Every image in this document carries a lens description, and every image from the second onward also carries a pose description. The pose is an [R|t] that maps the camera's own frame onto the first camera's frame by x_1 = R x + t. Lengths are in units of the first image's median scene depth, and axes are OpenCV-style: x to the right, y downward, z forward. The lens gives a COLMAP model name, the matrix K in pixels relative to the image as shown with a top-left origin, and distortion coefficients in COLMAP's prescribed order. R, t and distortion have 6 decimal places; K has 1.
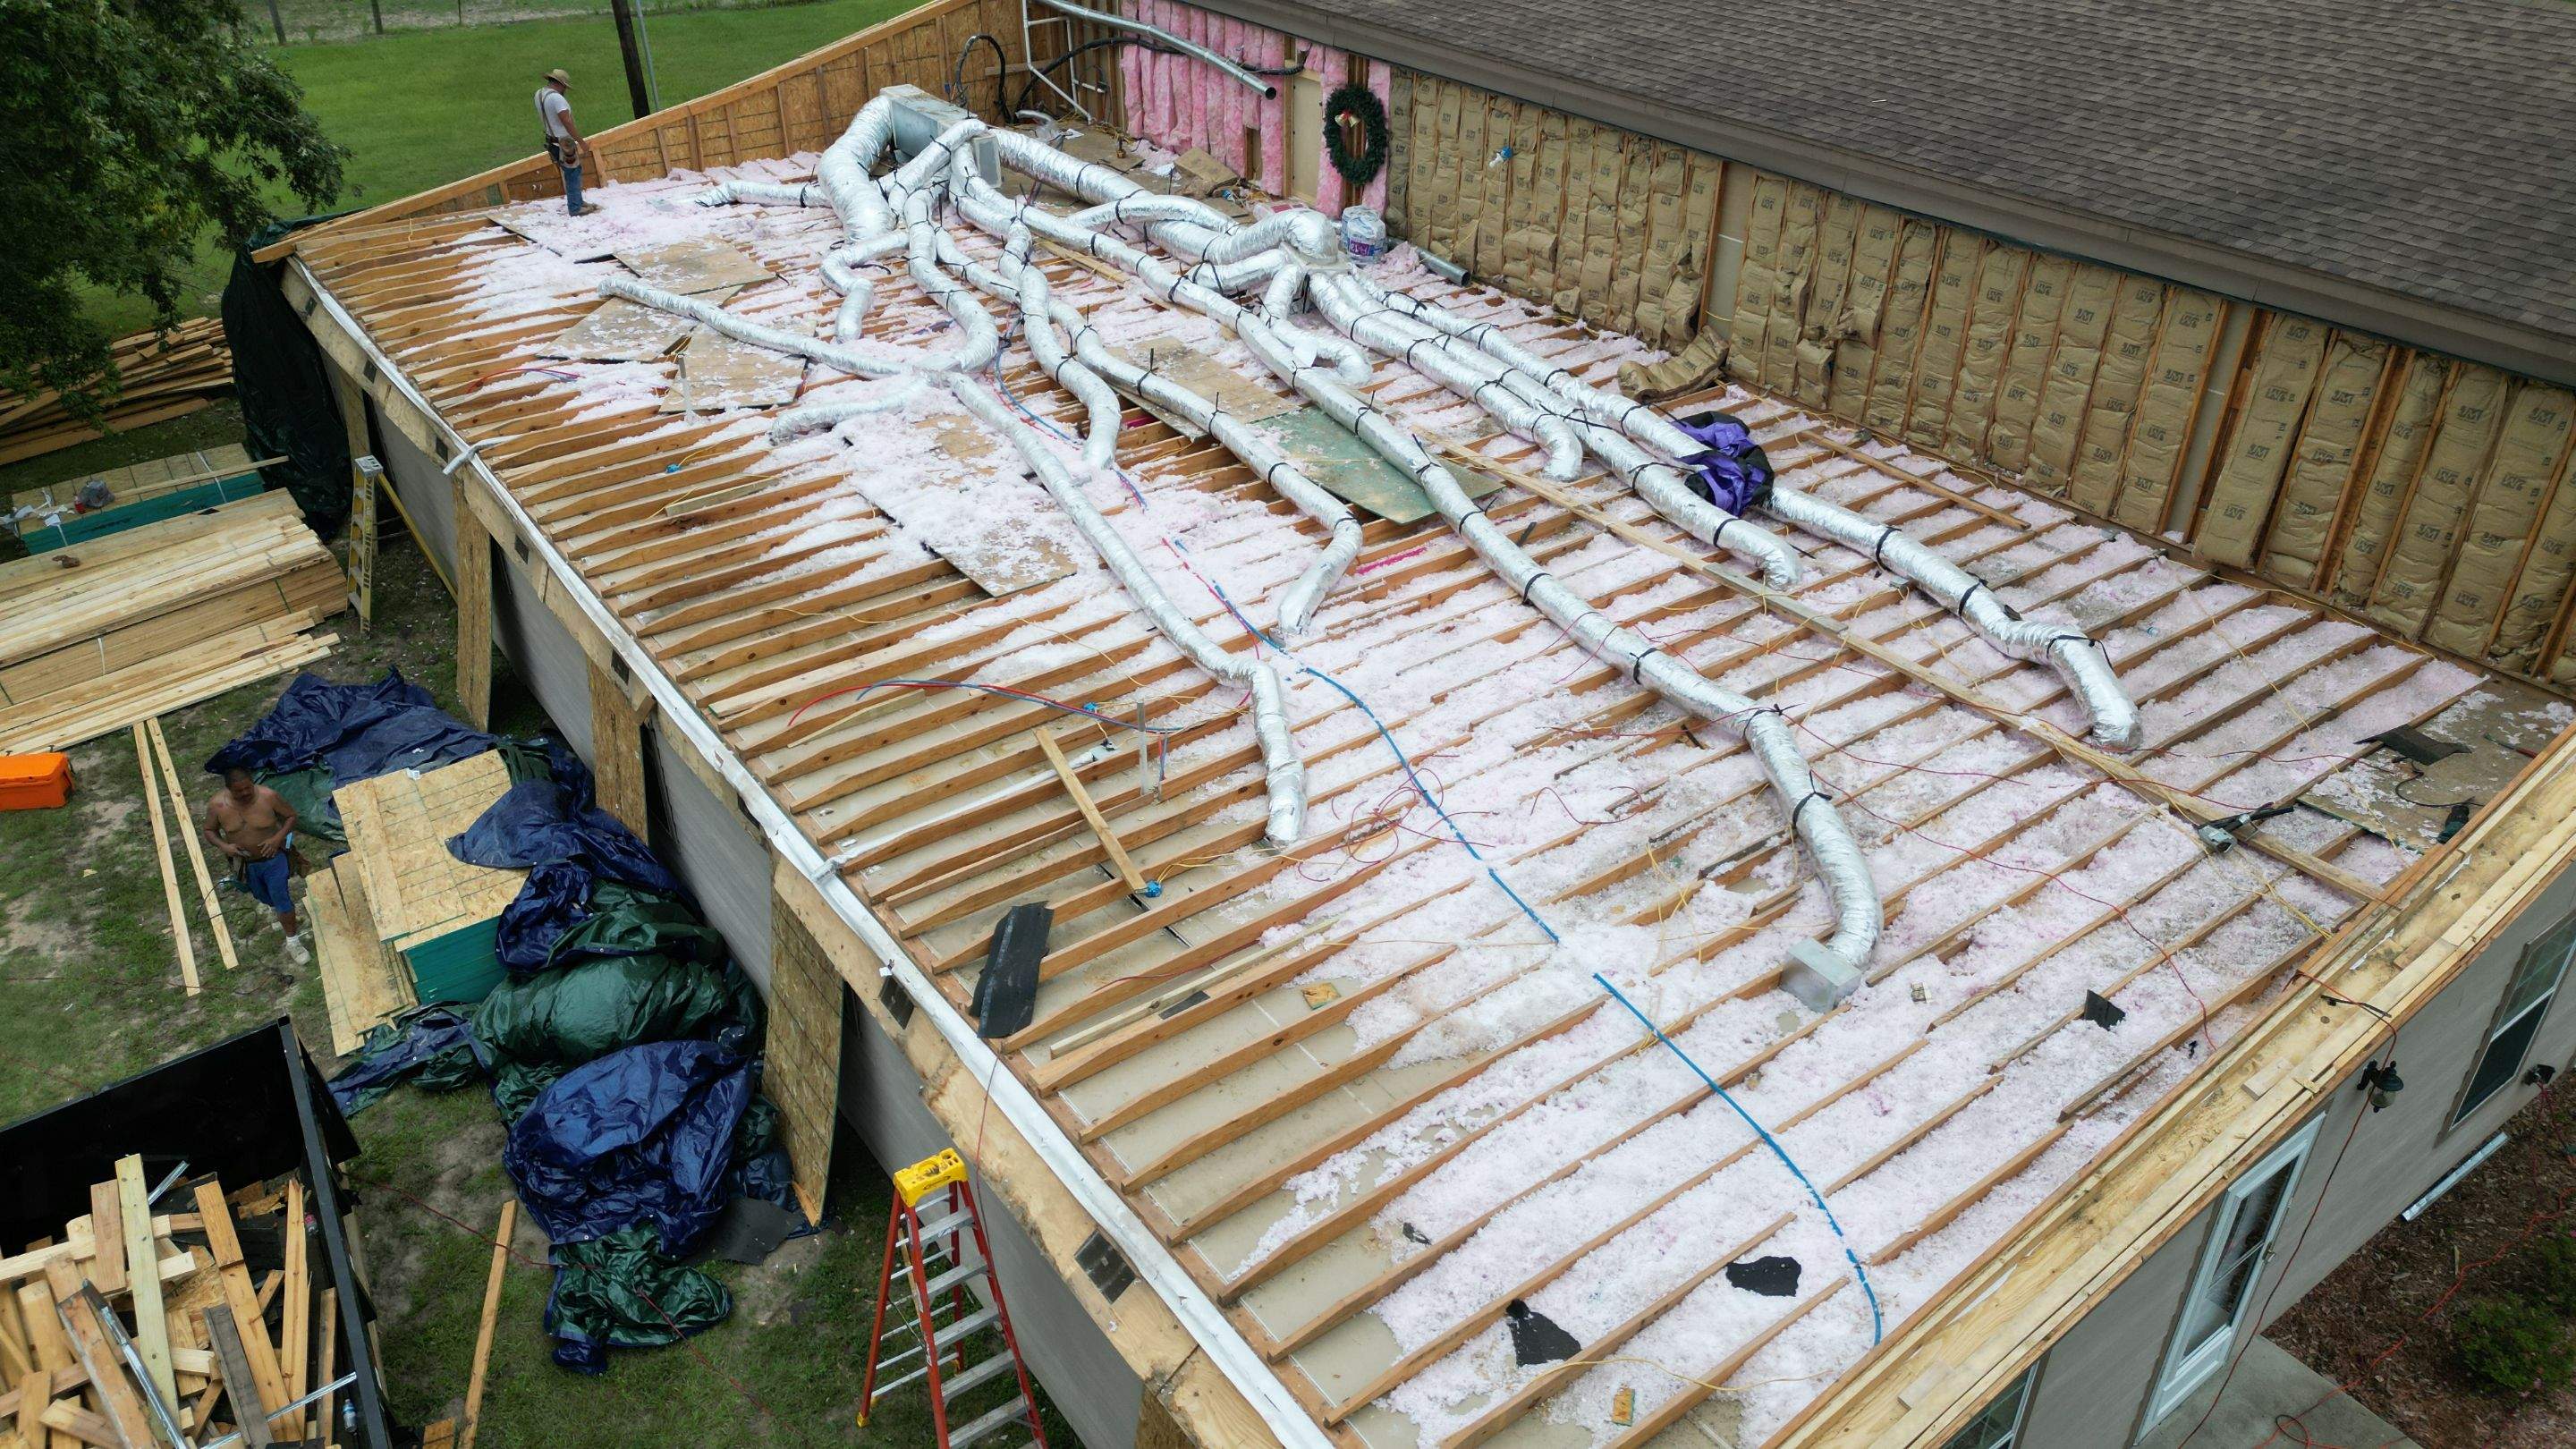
lens RADIAL K [[1803.9, 0, 1287.0], [0, 1803.9, 718.6], [0, 0, 1]] dist [0.086511, -0.100518]
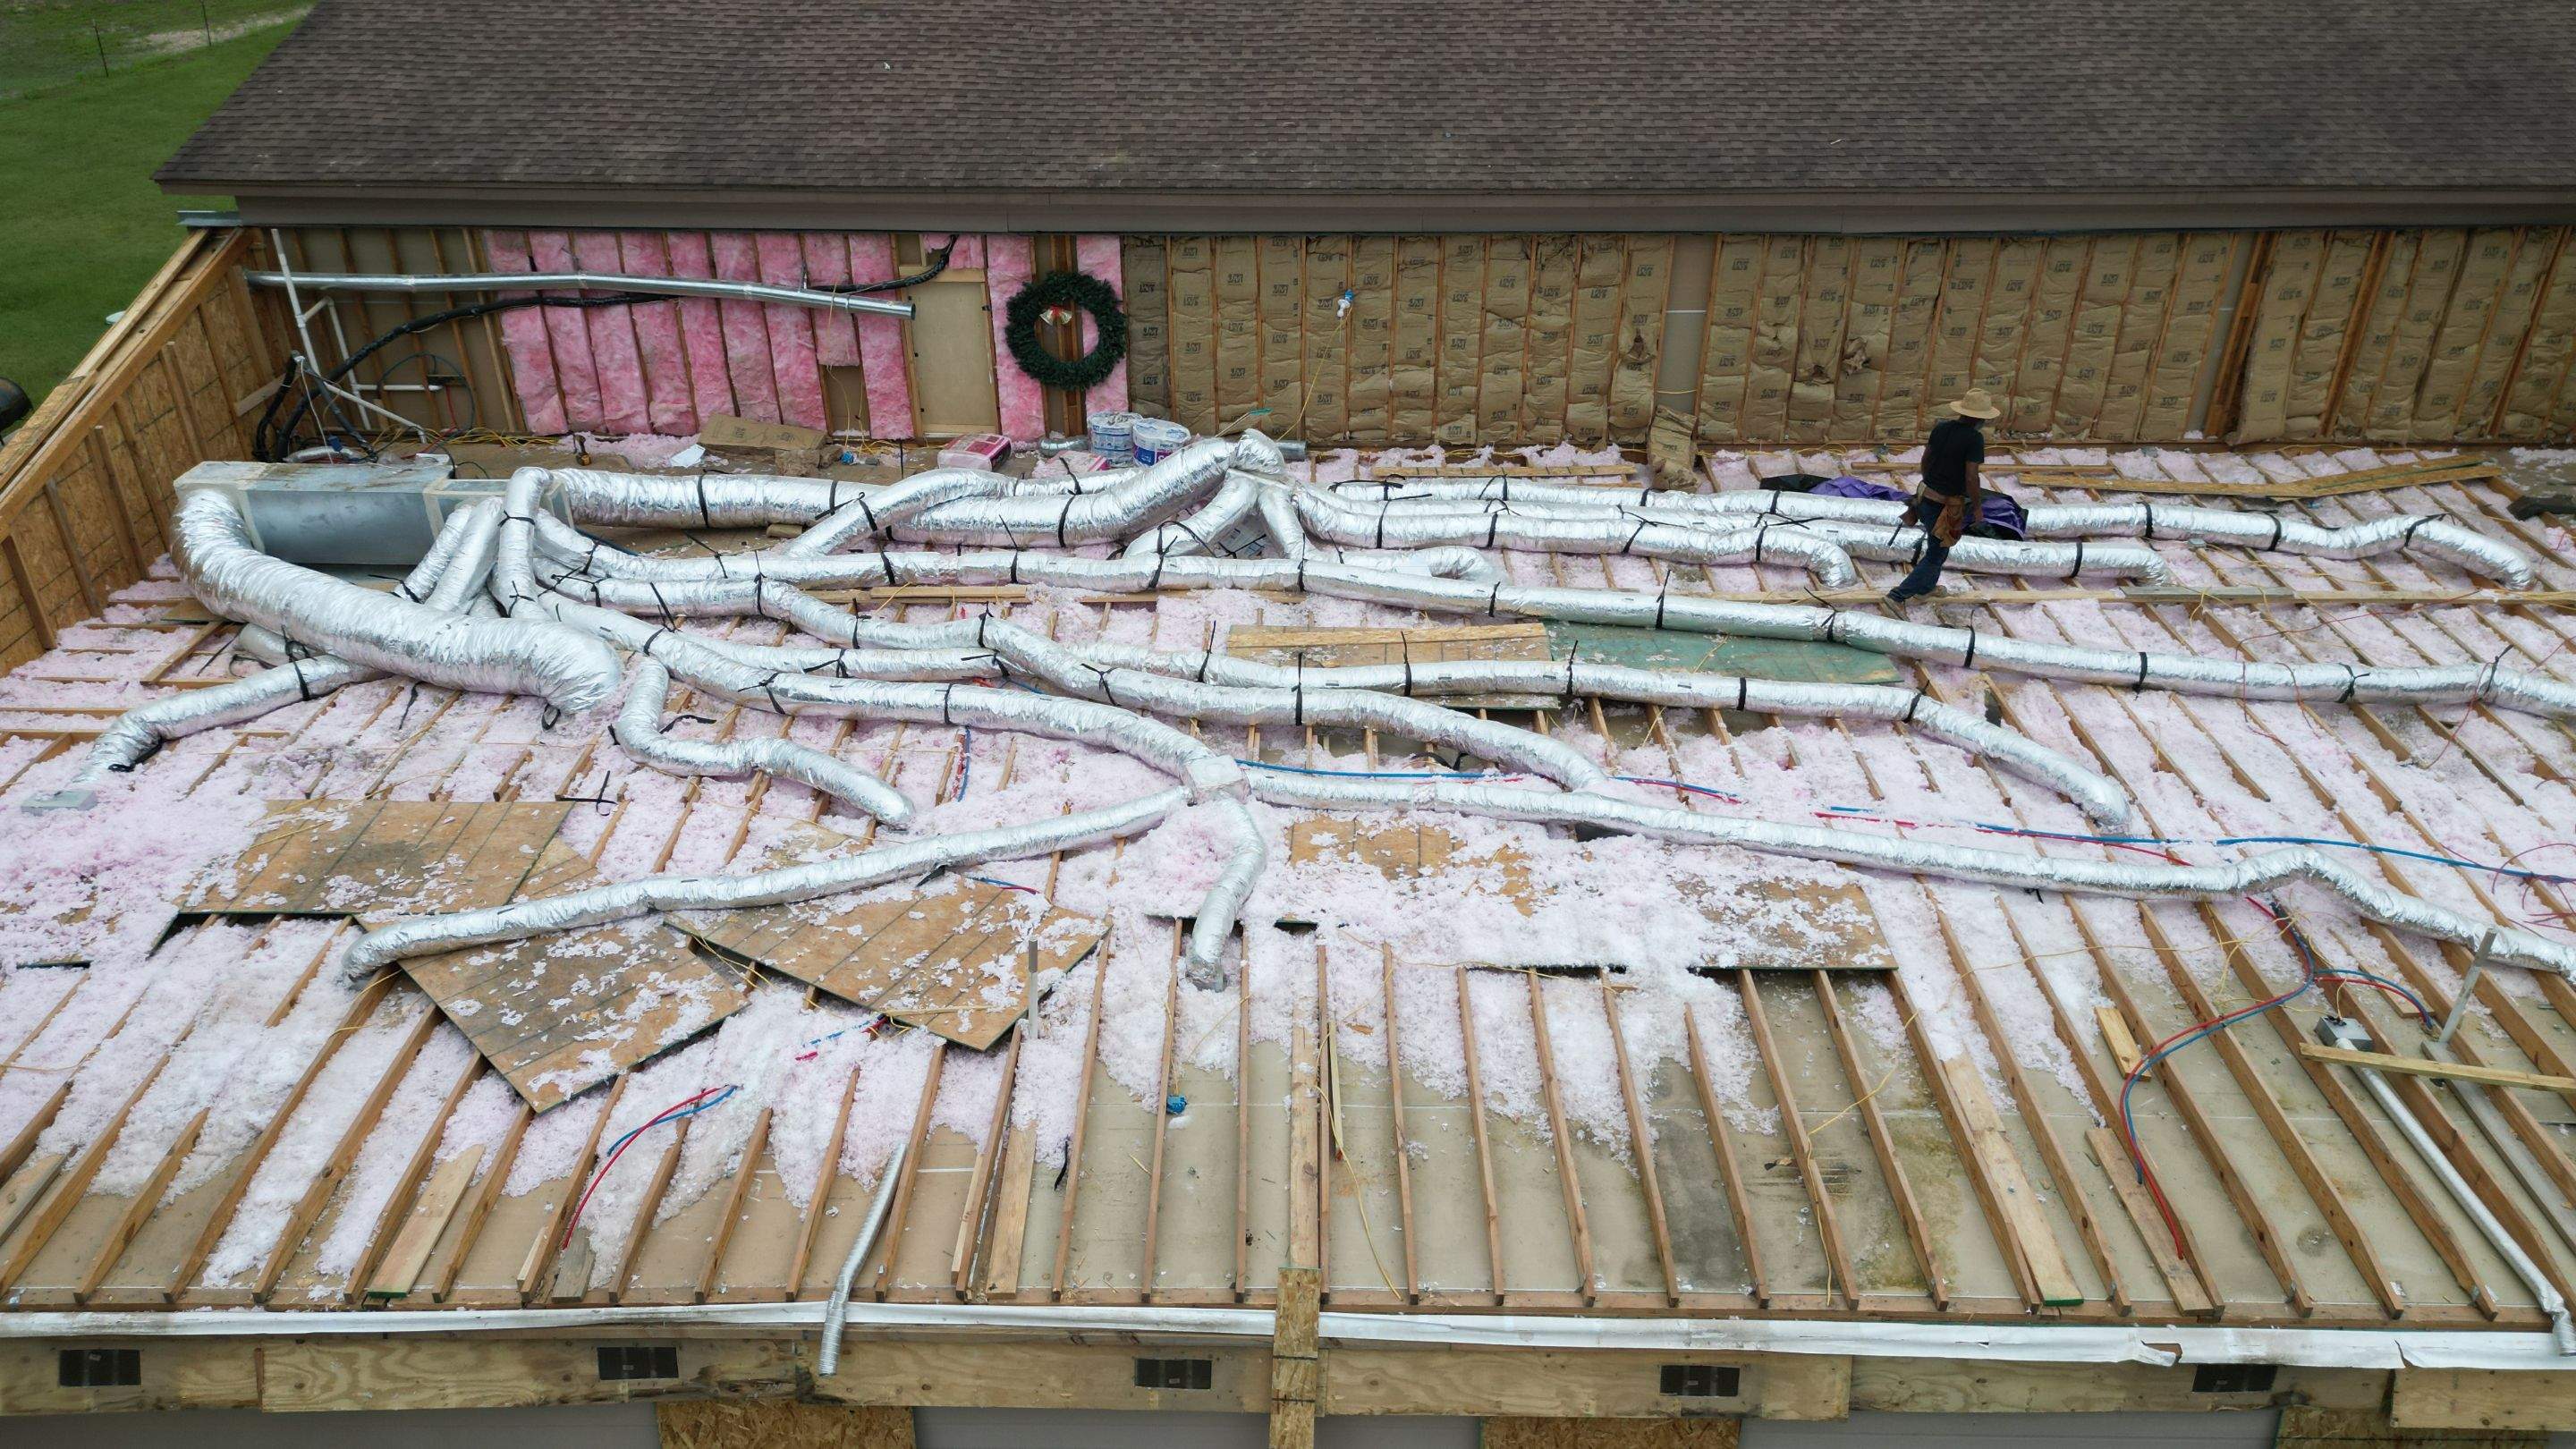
lens RADIAL K [[1803.9, 0, 1287.0], [0, 1803.9, 718.6], [0, 0, 1]] dist [0.086511, -0.100518]
pose [[0.597952, -0.400526, 0.694285, -0.644637], [0.424407, 0.893019, 0.149653, -0.307194], [-0.679950, 0.205174, 0.703969, 0.512508]]
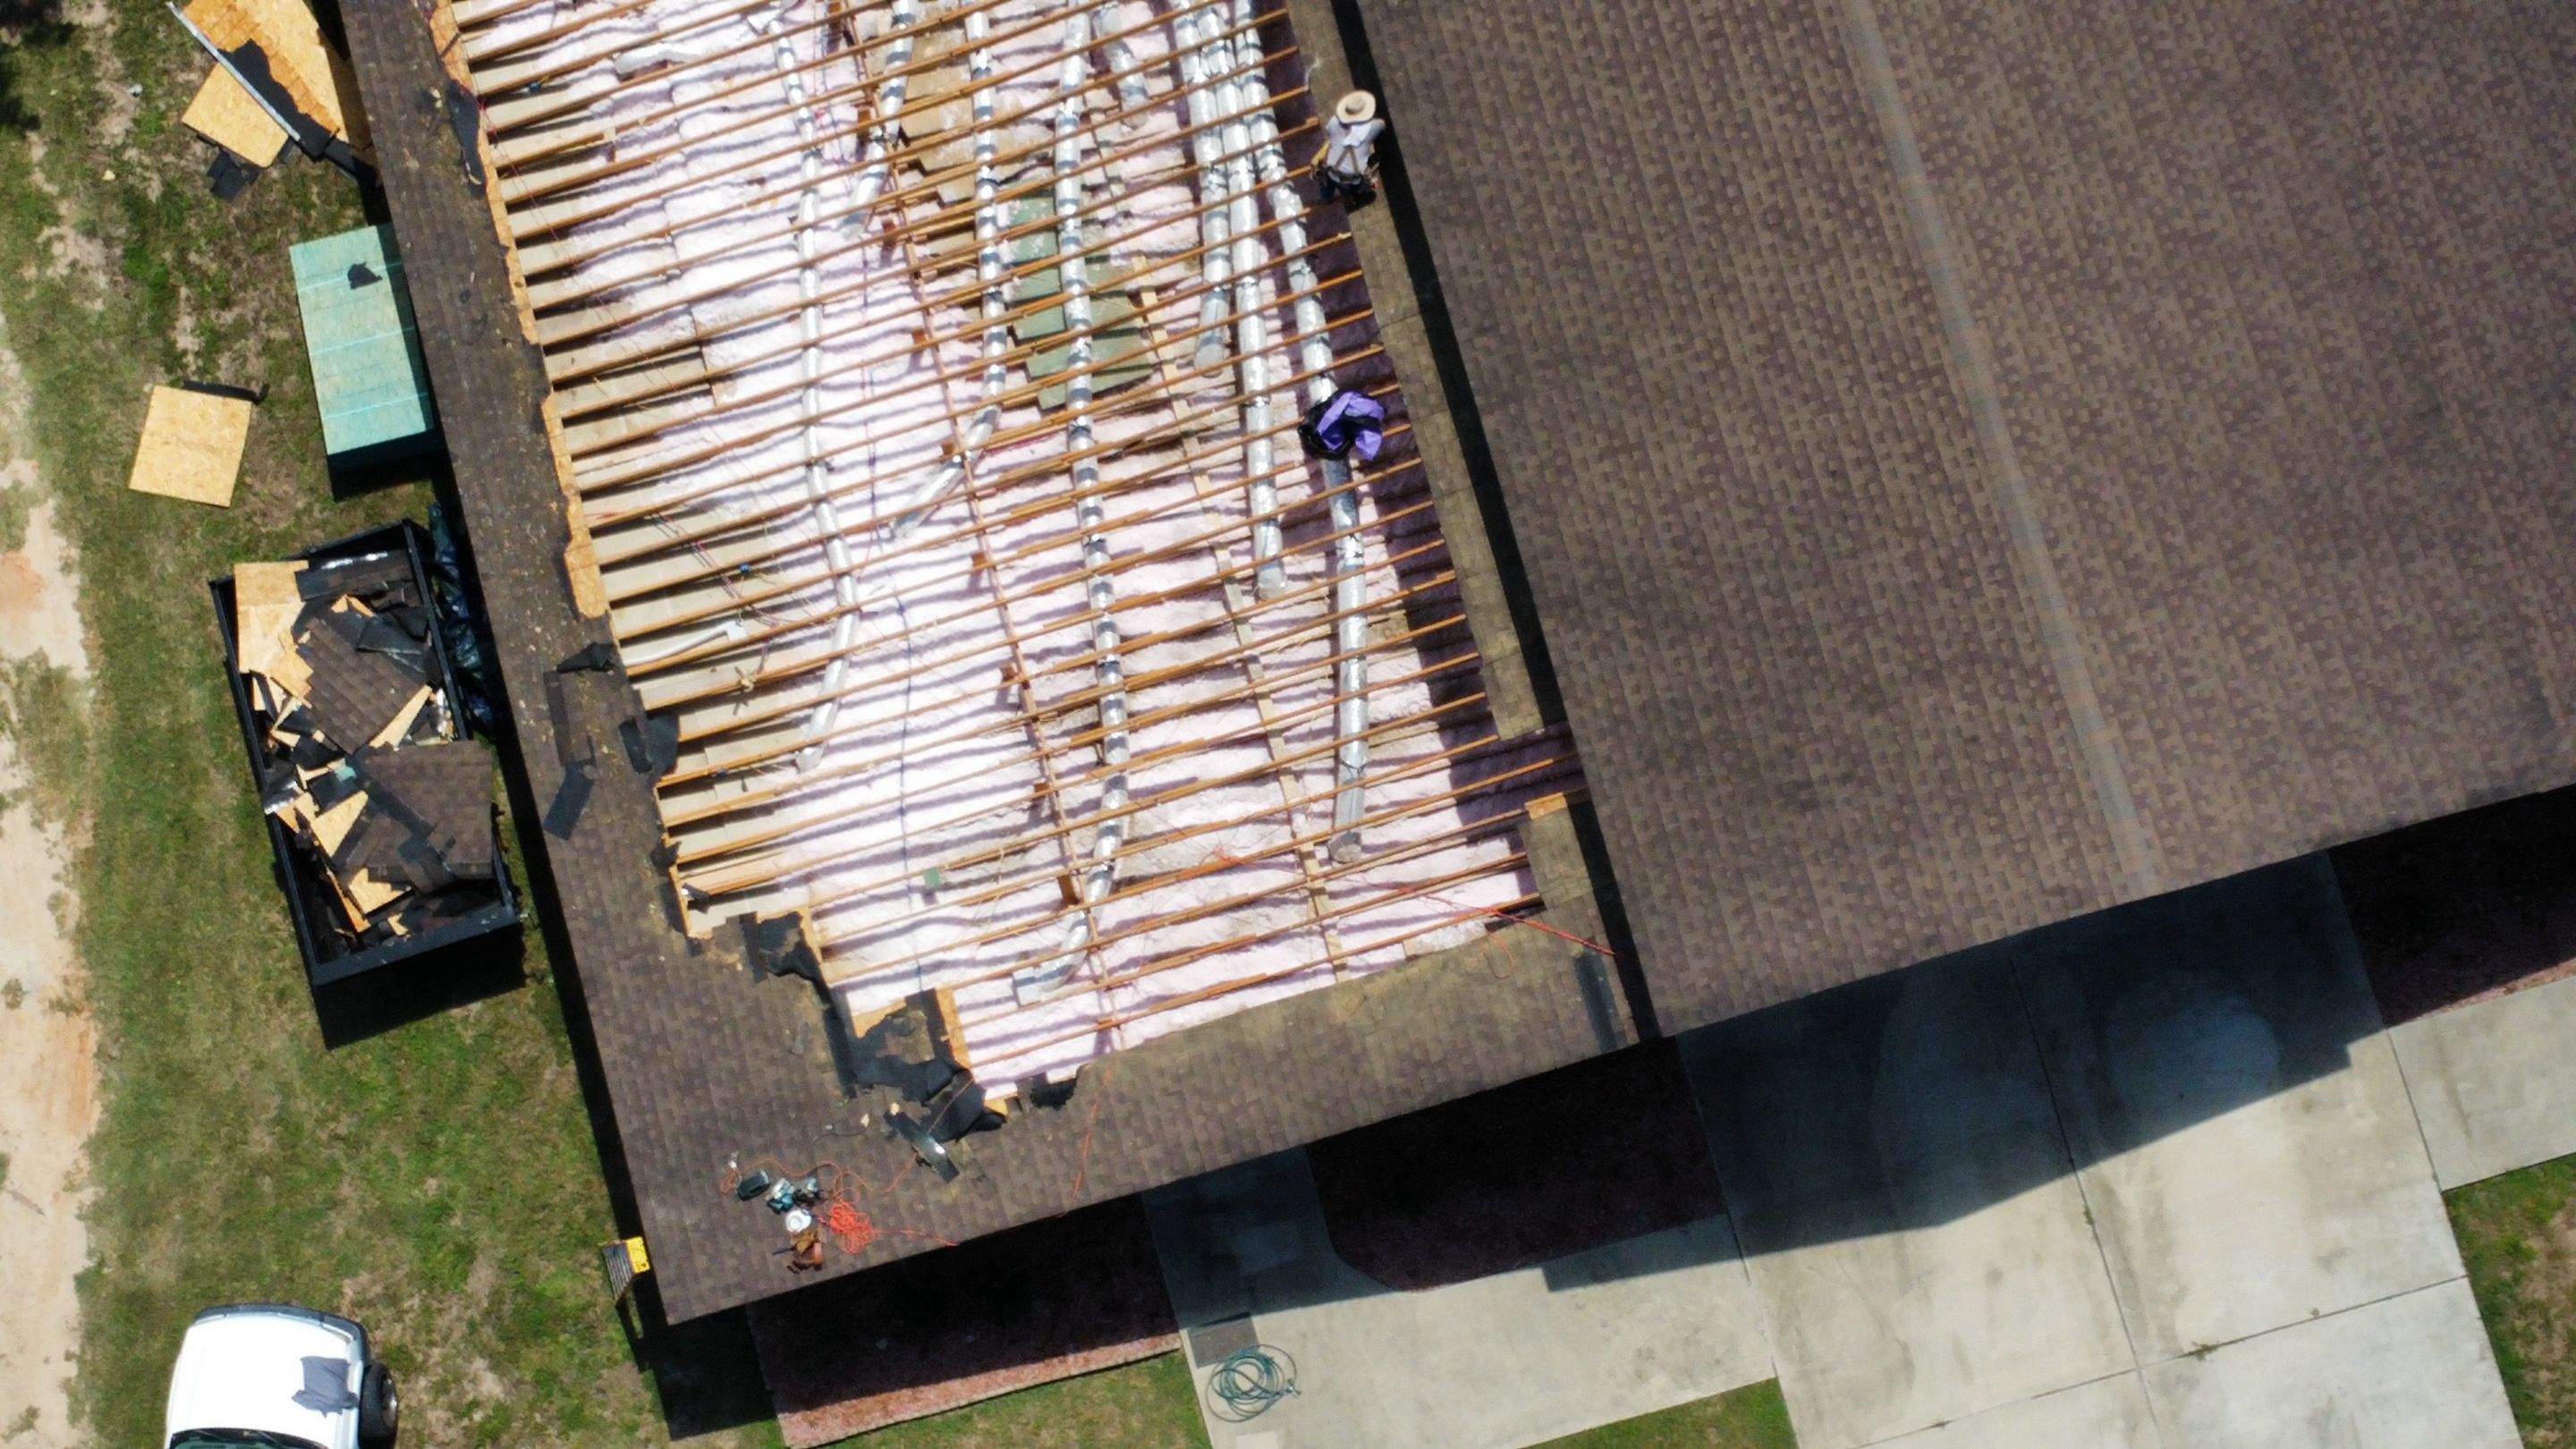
lens RADIAL K [[3755.9, 0, 1253.0], [0, 3755.9, 718.5], [0, 0, 1]] dist [-0.038542, 0.123403]
pose [[0.936708, 0.344032, -0.064955, 0.392614], [-0.181405, 0.635598, 0.750404, -1.731224], [0.299448, -0.691127, 0.657780, -0.736036]]
